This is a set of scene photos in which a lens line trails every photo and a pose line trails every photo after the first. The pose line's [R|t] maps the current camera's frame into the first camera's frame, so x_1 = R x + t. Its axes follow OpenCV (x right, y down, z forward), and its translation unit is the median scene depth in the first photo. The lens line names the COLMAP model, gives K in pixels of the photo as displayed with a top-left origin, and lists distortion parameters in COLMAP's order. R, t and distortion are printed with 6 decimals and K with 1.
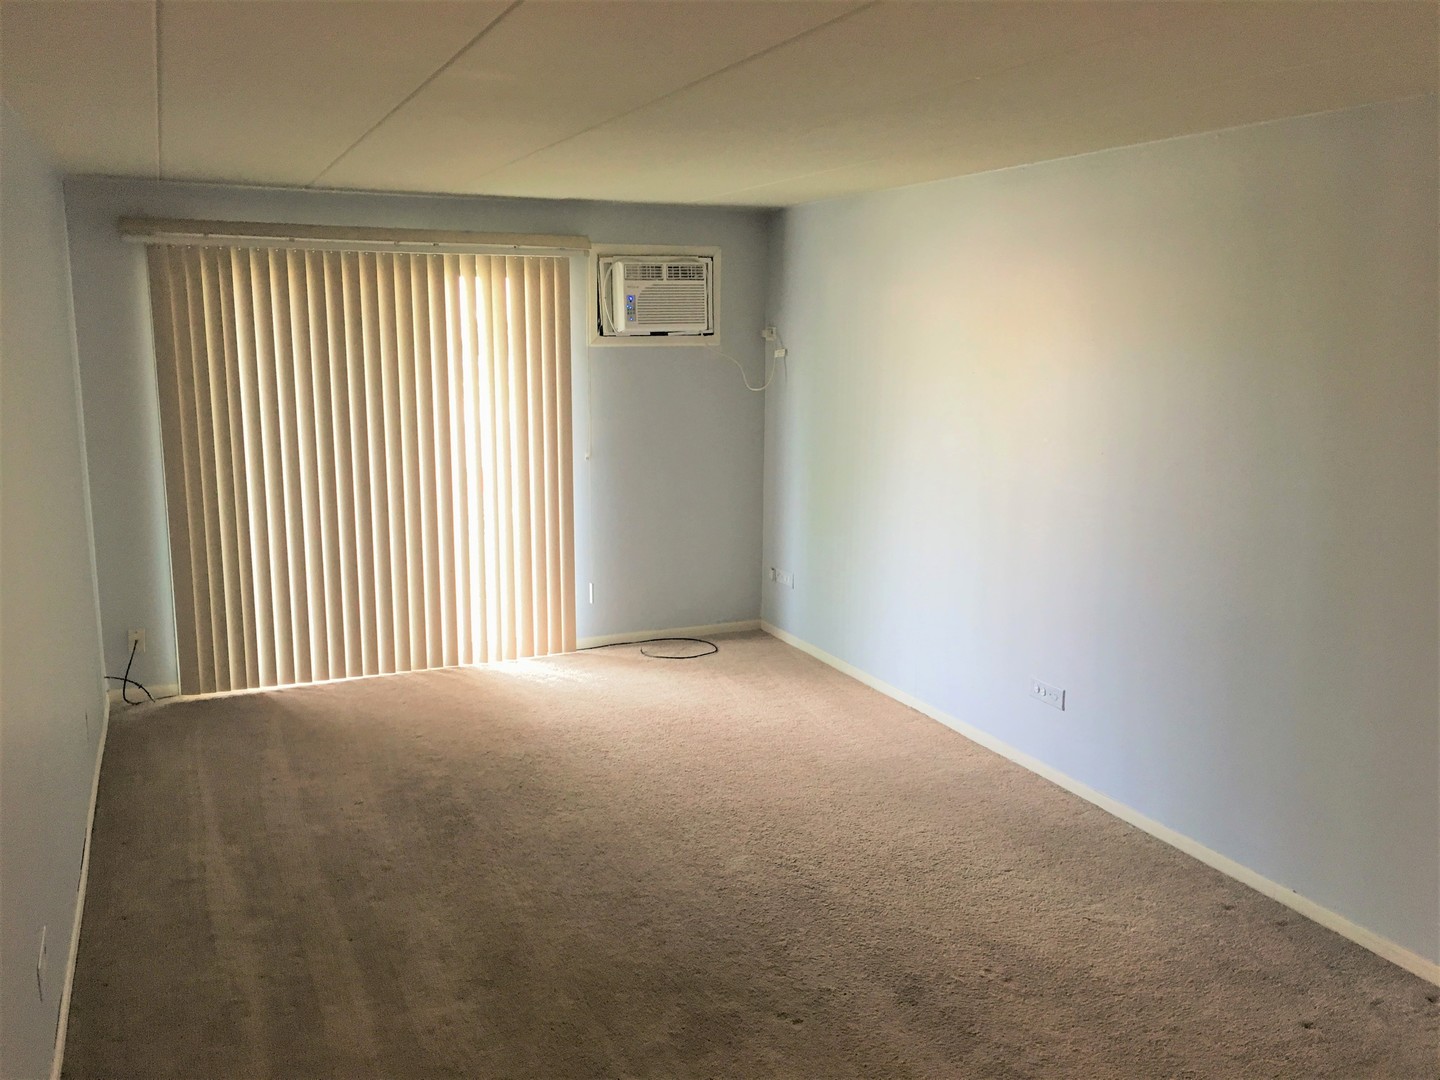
lens RADIAL K [[1220.4, 0, 709.1], [0, 1220.4, 539.3], [0, 0, 1]] dist [0.057970, -0.059048]
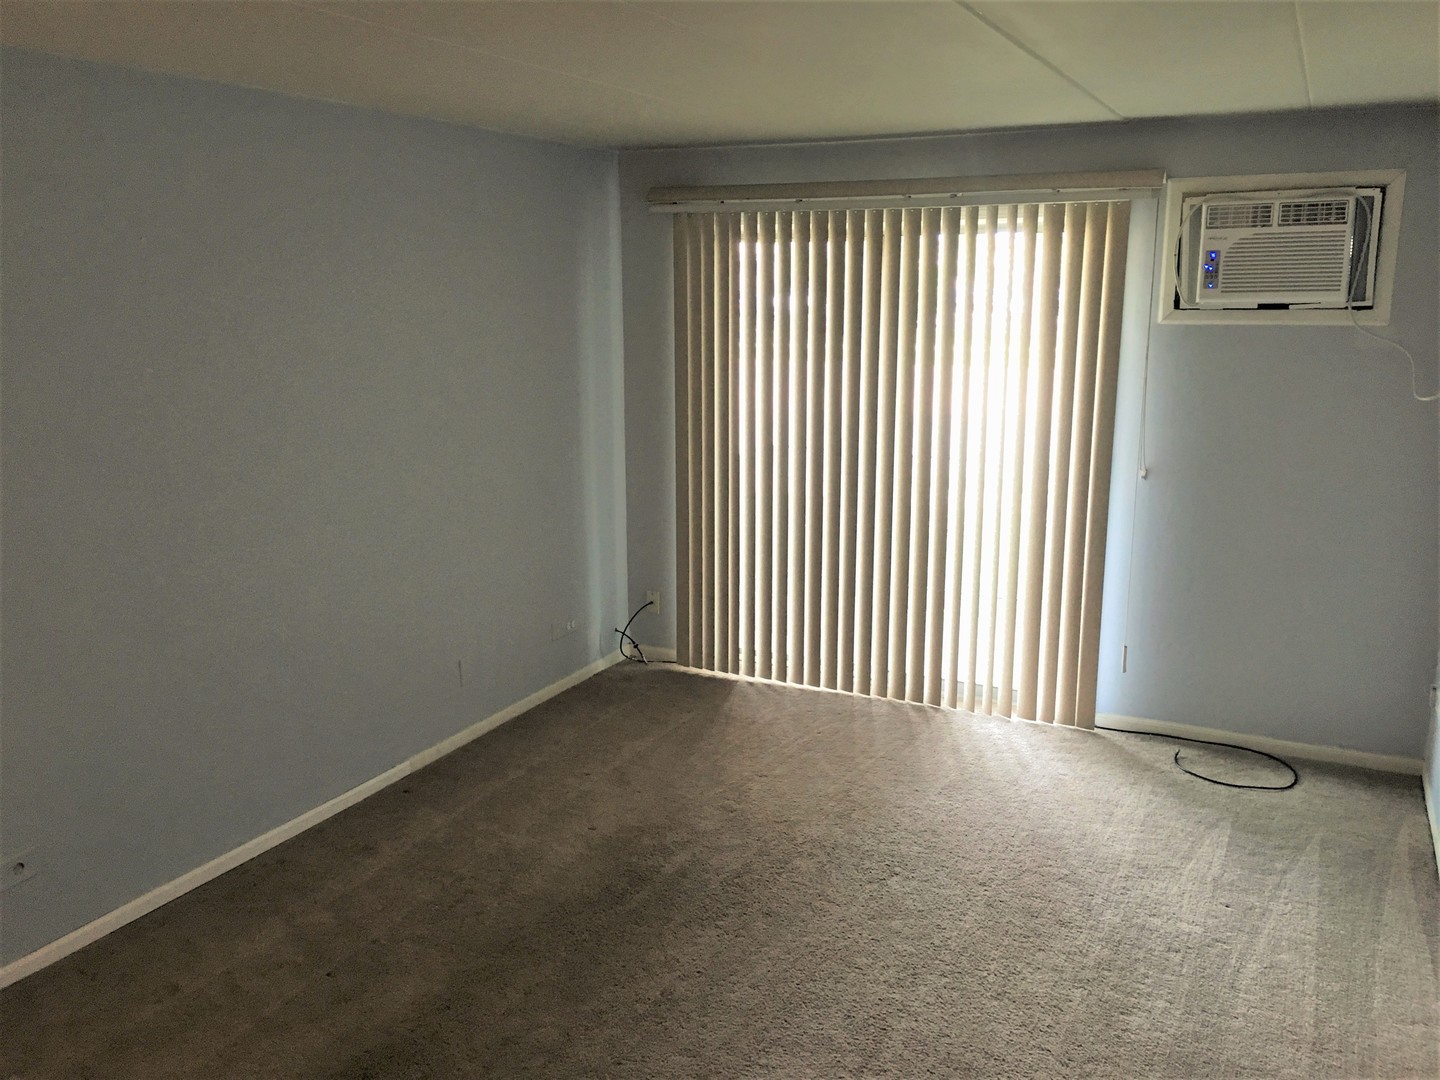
lens RADIAL K [[1220.4, 0, 718.4], [0, 1220.4, 539.1], [0, 0, 1]] dist [0.057970, -0.059048]
pose [[0.639821, 0.158869, -0.751924, 0.315771], [-0.129944, 0.986677, 0.097898, -0.073149], [0.757459, 0.035071, 0.651940, 0.352162]]
